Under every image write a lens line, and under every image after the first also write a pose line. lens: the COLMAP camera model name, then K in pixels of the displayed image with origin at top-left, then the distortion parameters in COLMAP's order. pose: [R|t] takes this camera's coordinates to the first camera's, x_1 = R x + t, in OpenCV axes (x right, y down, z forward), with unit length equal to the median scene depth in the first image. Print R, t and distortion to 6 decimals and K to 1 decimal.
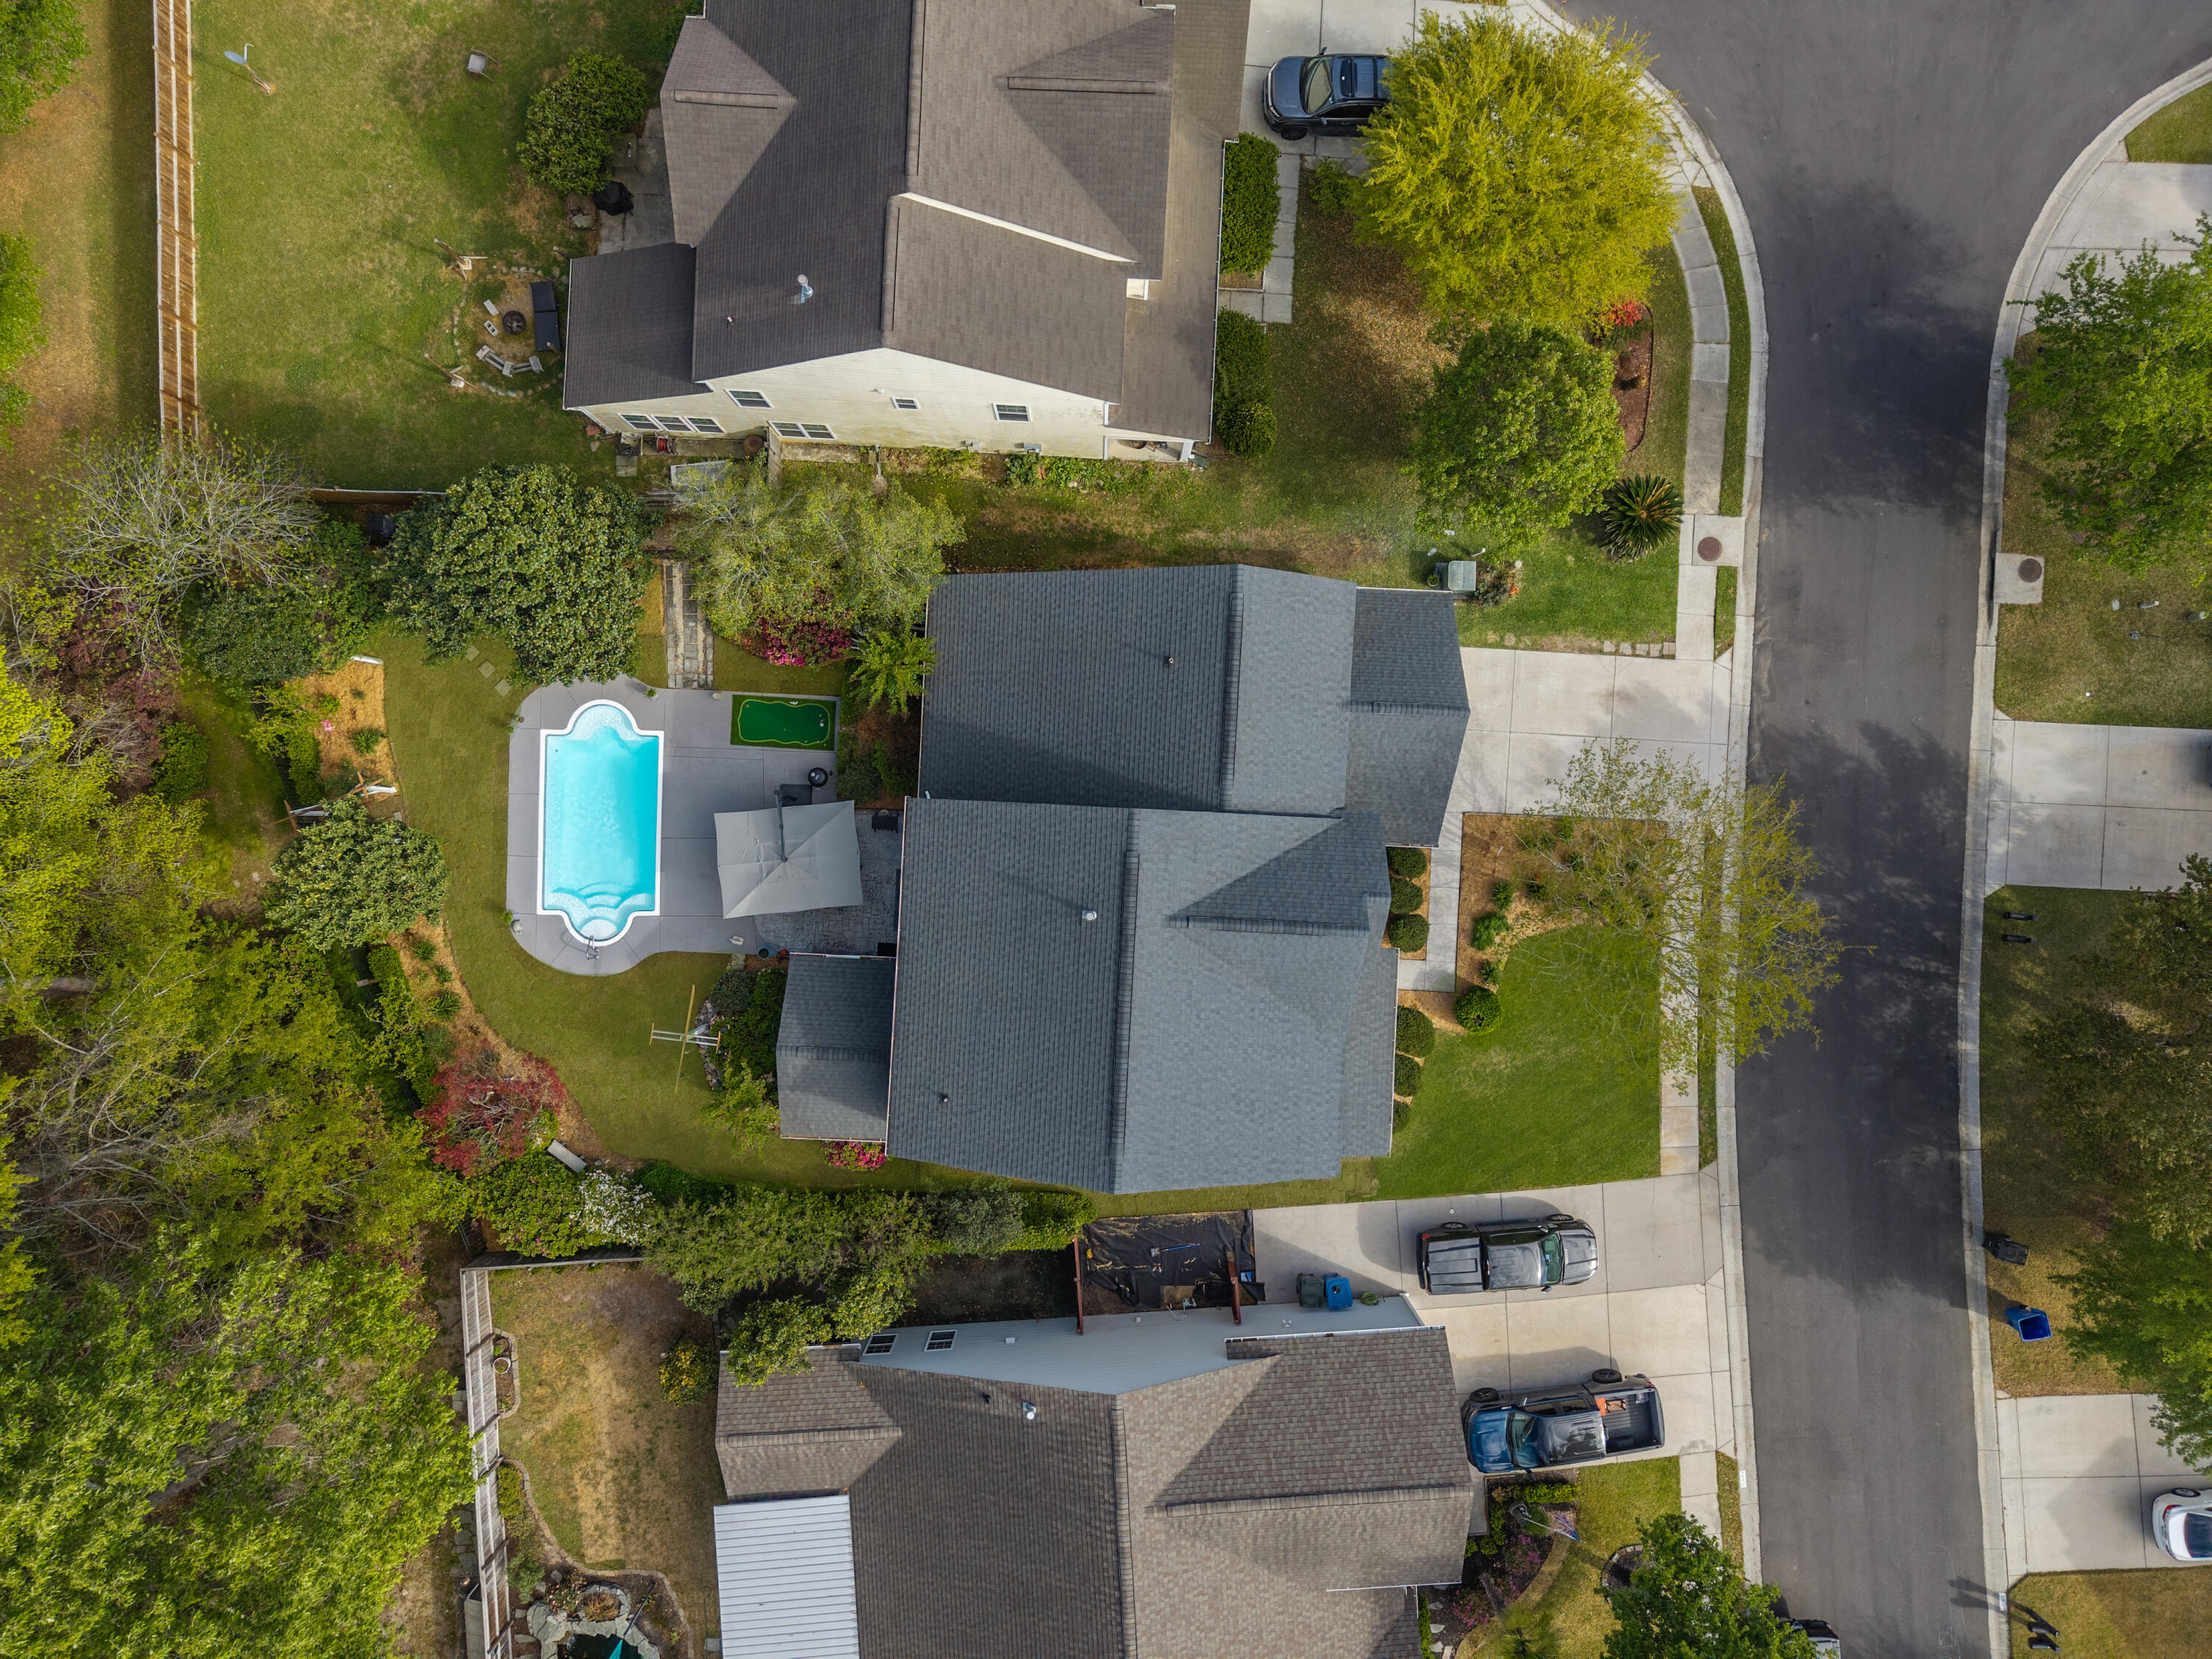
lens RADIAL K [[1496.6, 0, 1118.9], [0, 1496.6, 822.6], [0, 0, 1]] dist [-0.003857, 0.002103]
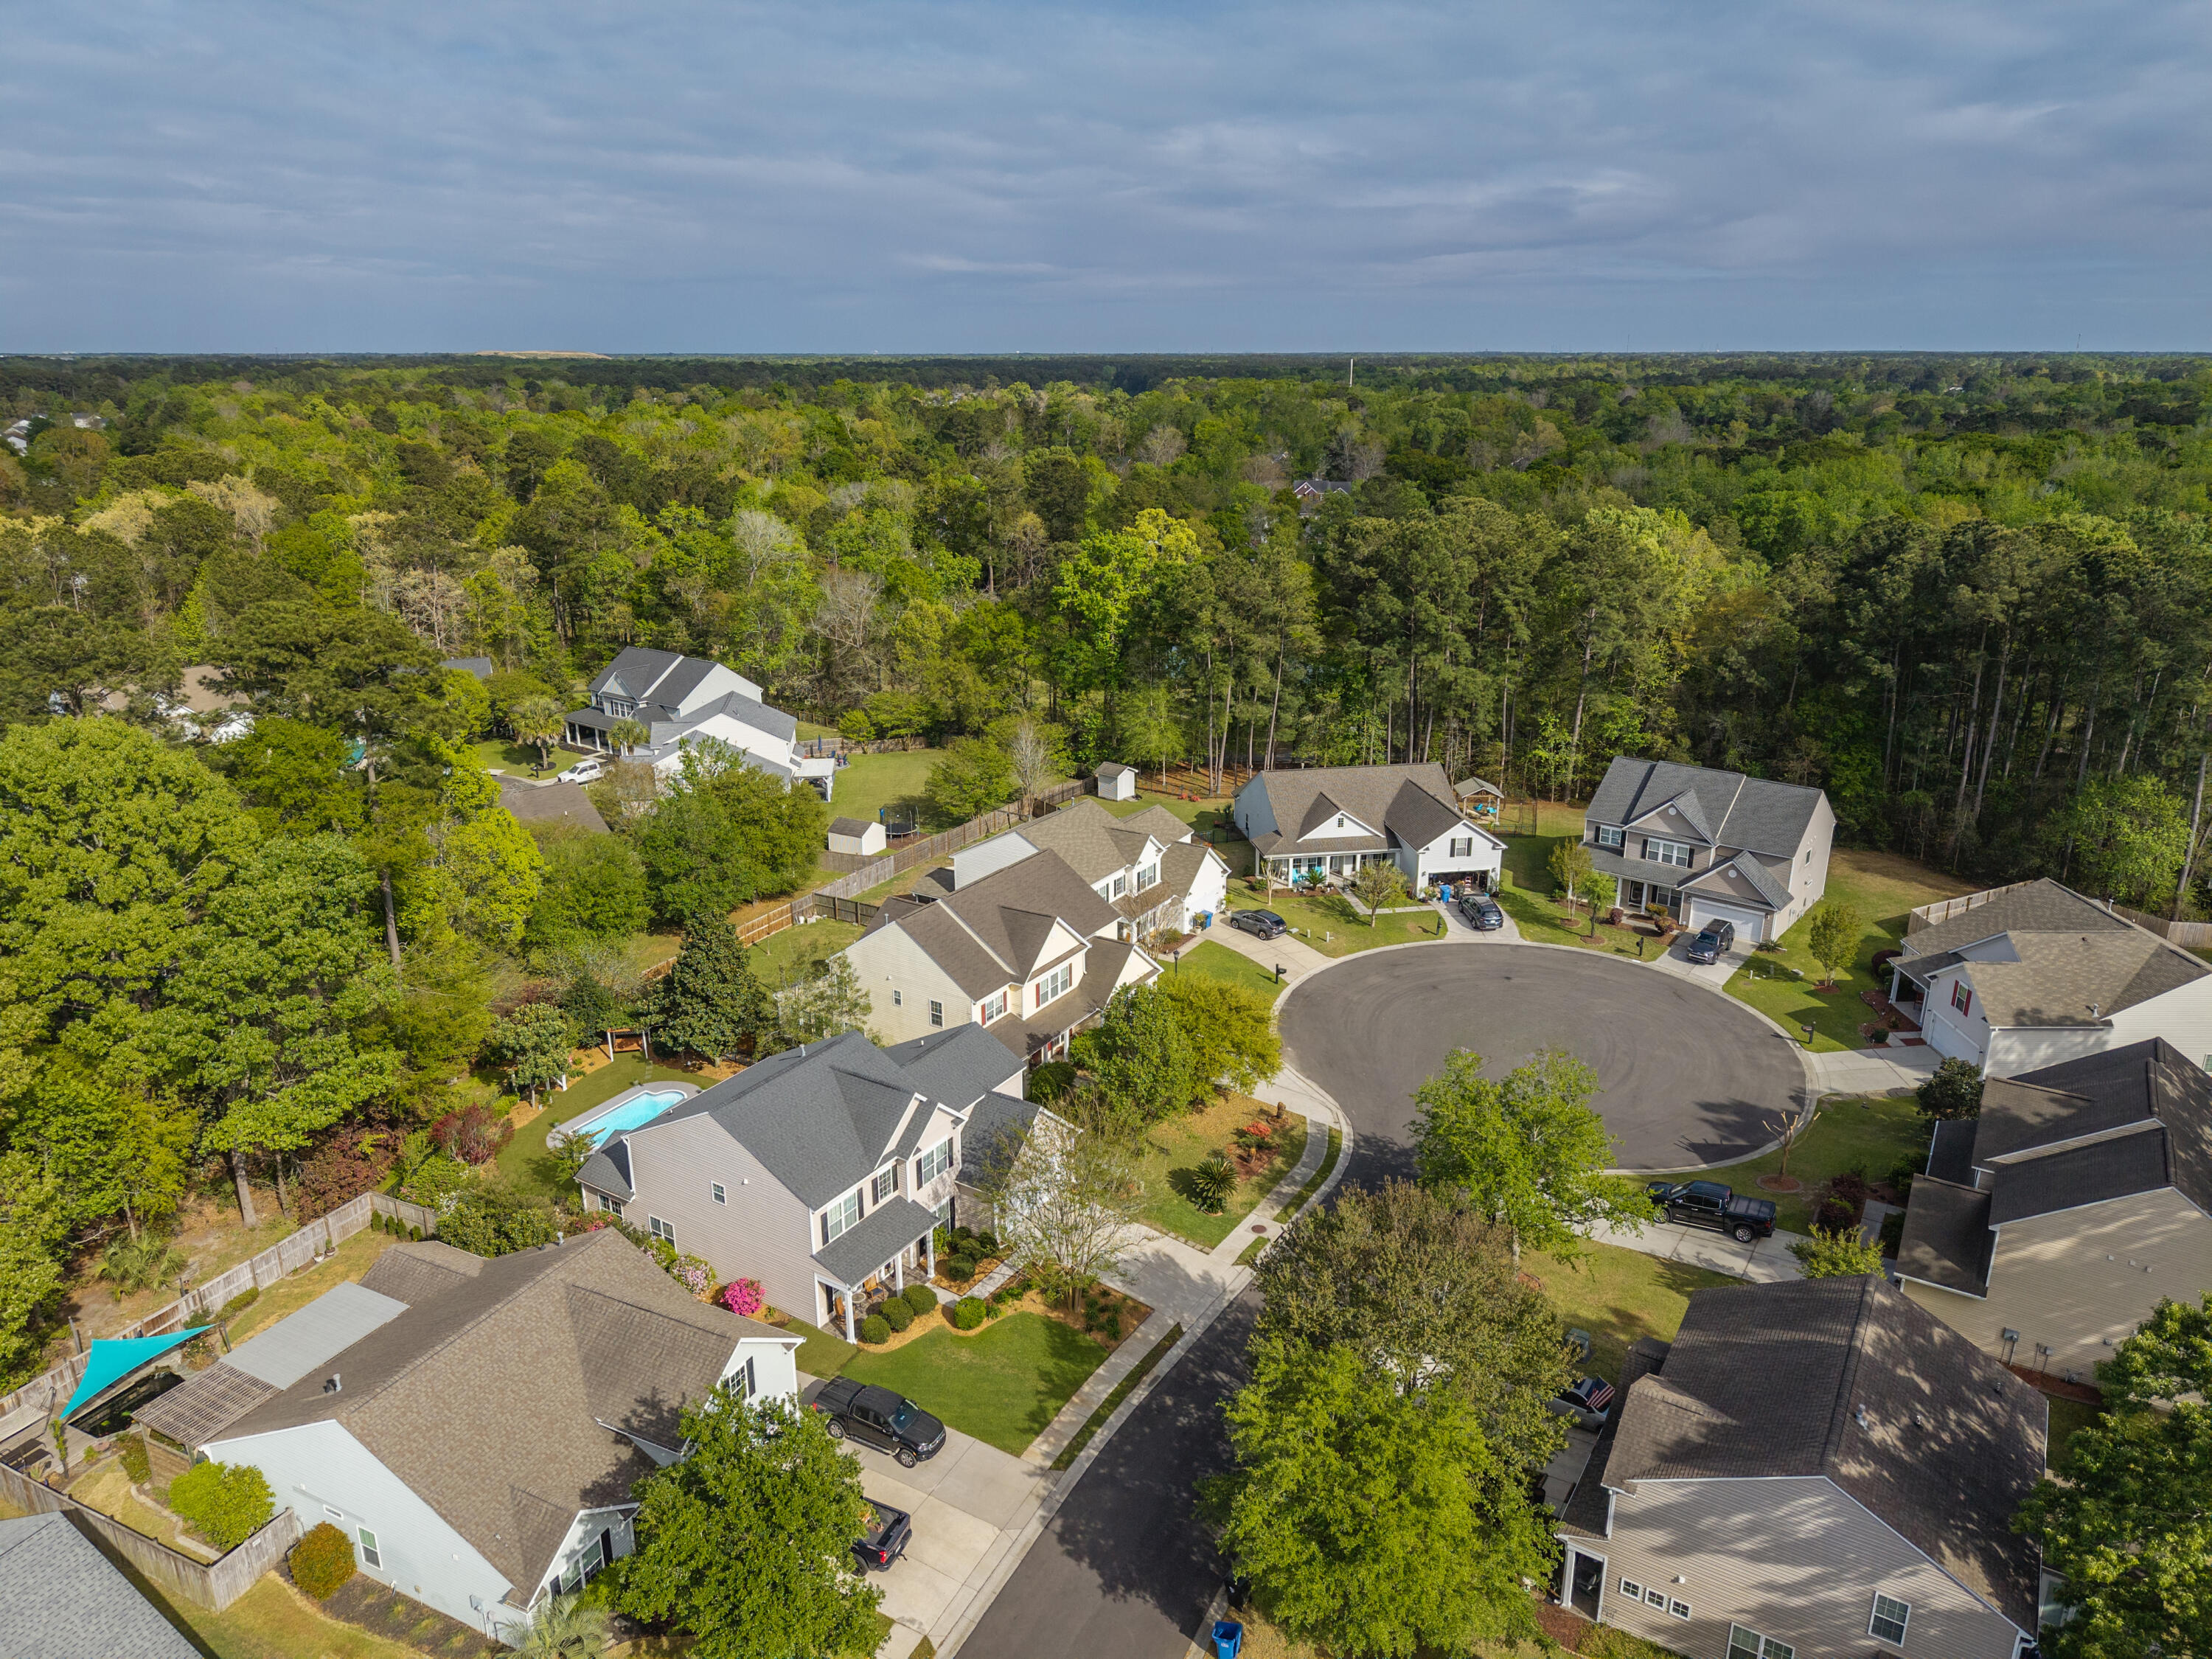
lens RADIAL K [[1480.7, 0, 1107.7], [0, 1480.7, 823.0], [0, 0, 1]] dist [0.053148, -0.060453]
pose [[0.872254, 0.145260, -0.466982, 0.956033], [-0.489027, 0.268893, -0.829789, 1.123390], [0.005033, 0.952153, 0.305579, 0.105875]]
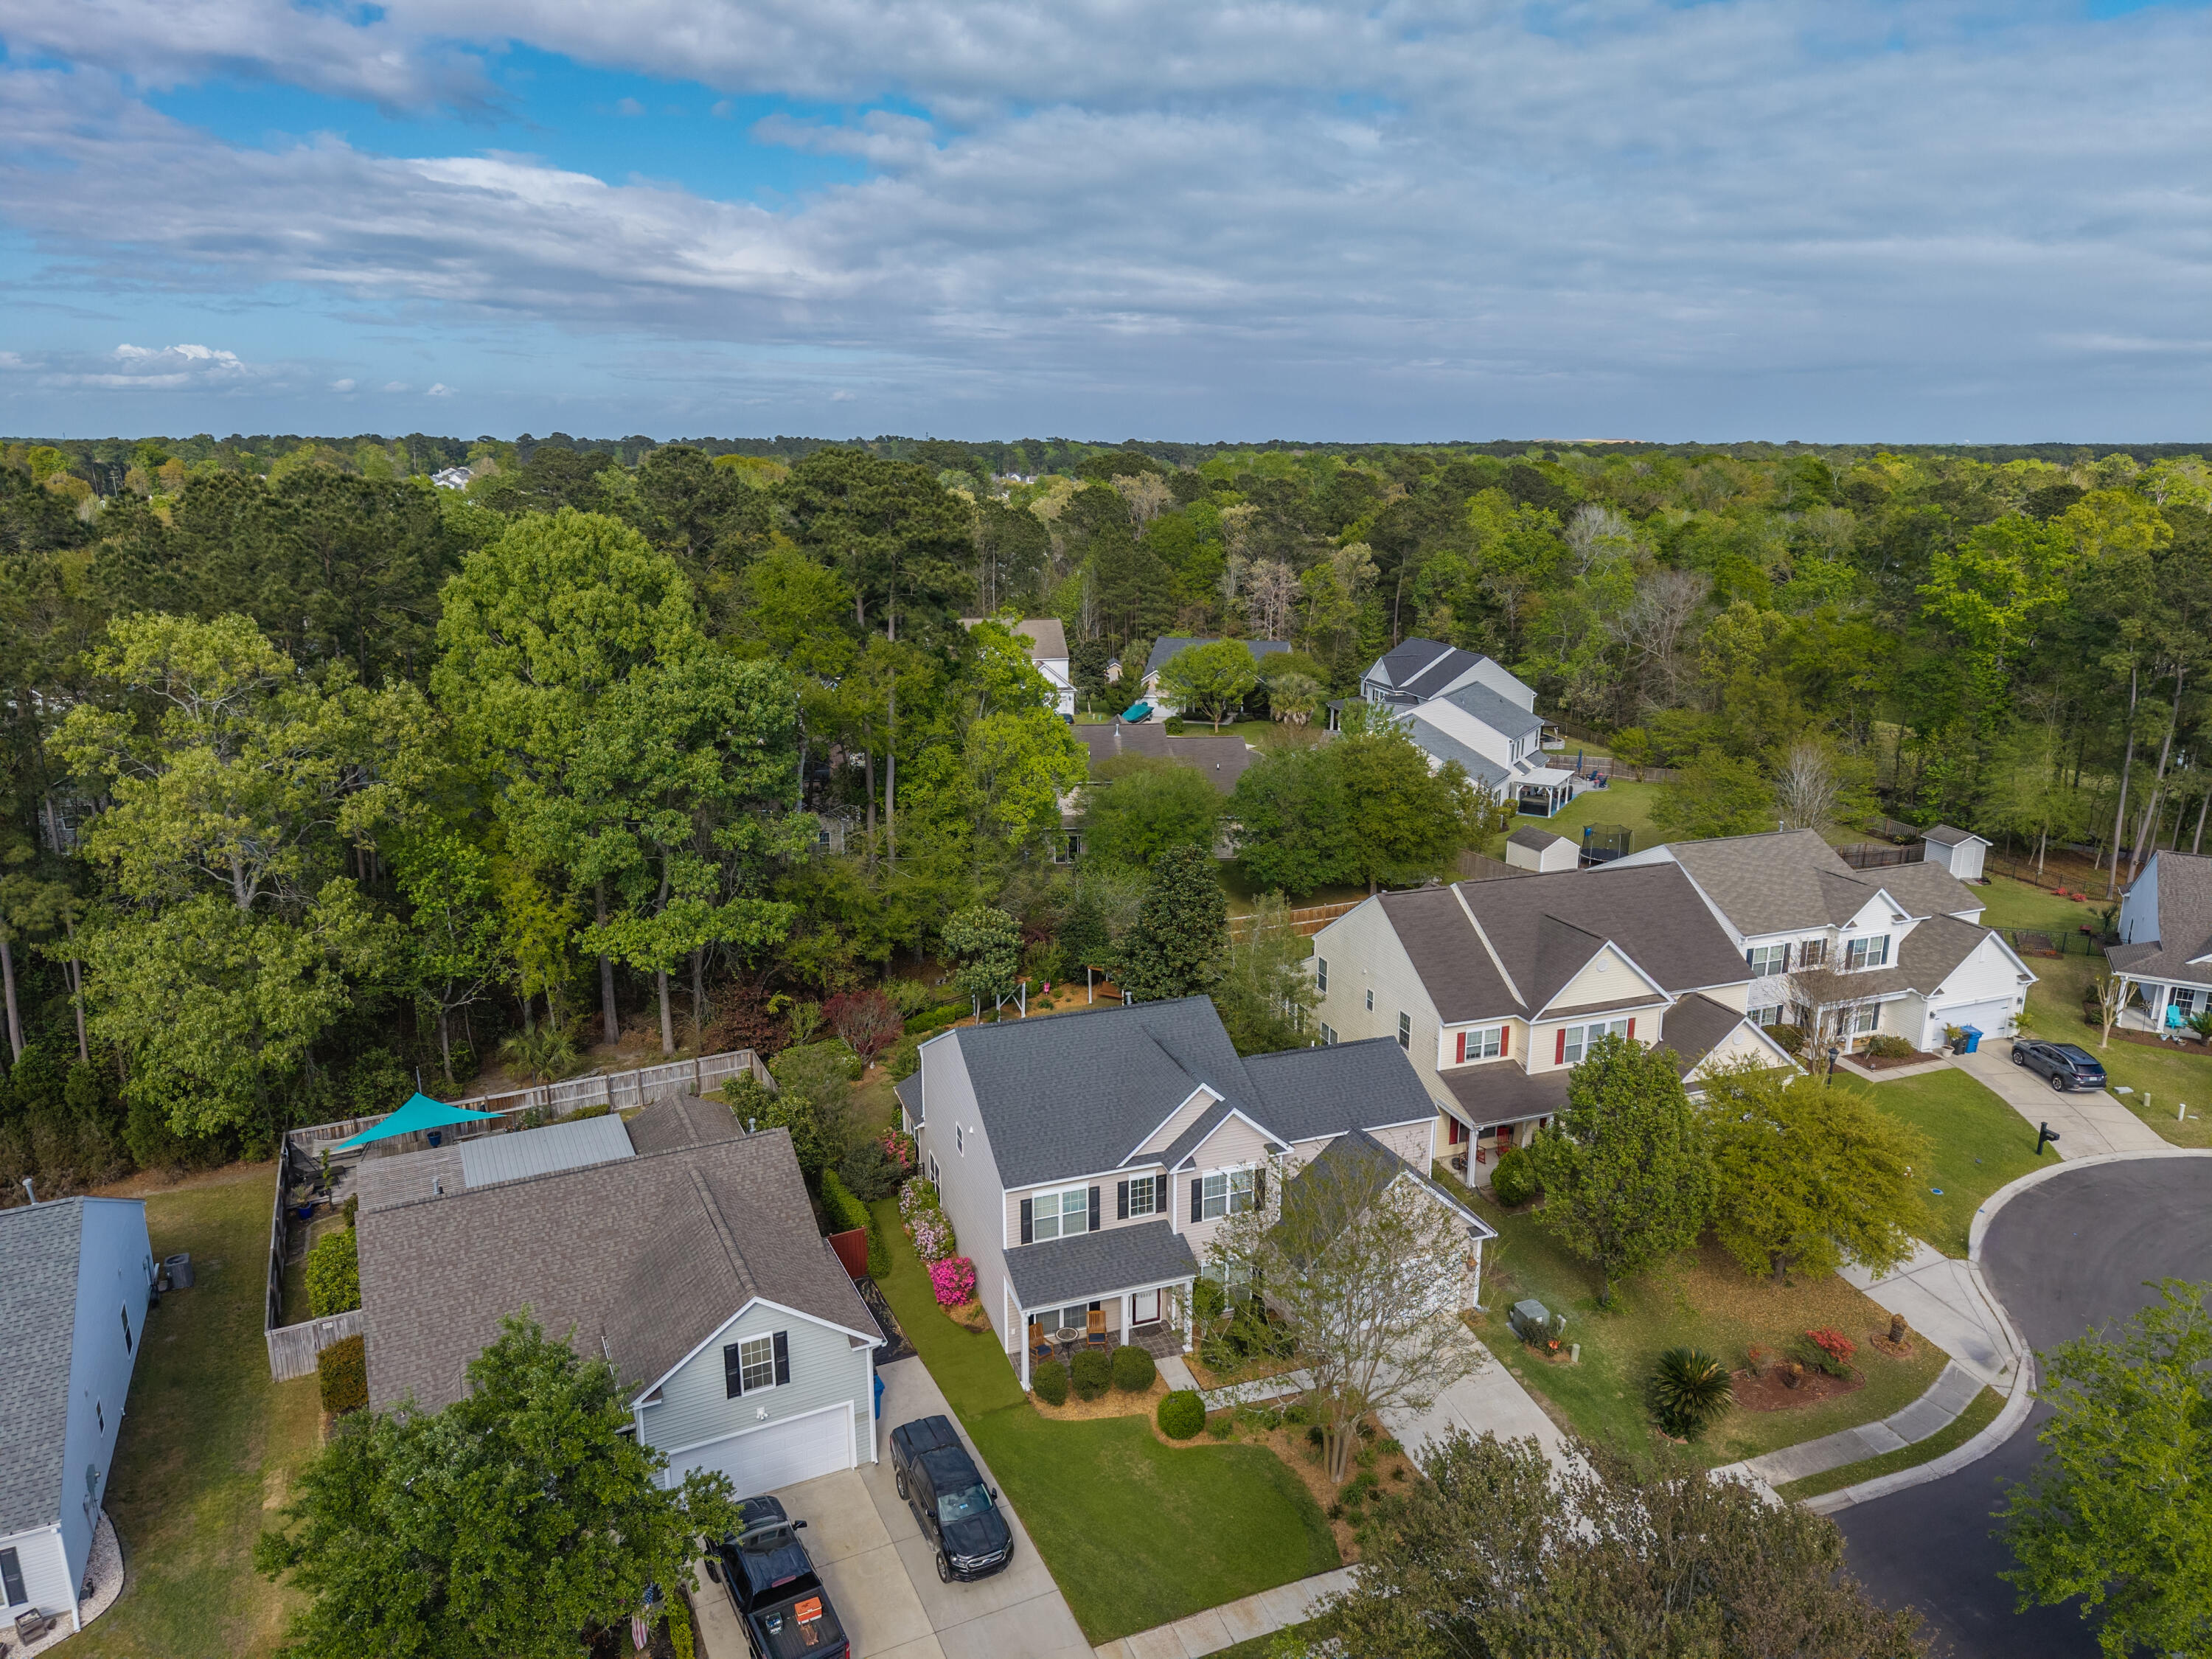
lens RADIAL K [[1480.7, 0, 1107.7], [0, 1480.7, 823.0], [0, 0, 1]] dist [0.053148, -0.060453]
pose [[0.390194, 0.226762, -0.892372, 1.001882], [-0.920726, 0.099816, -0.377228, 0.498287], [0.003532, 0.968822, 0.247733, 0.376817]]
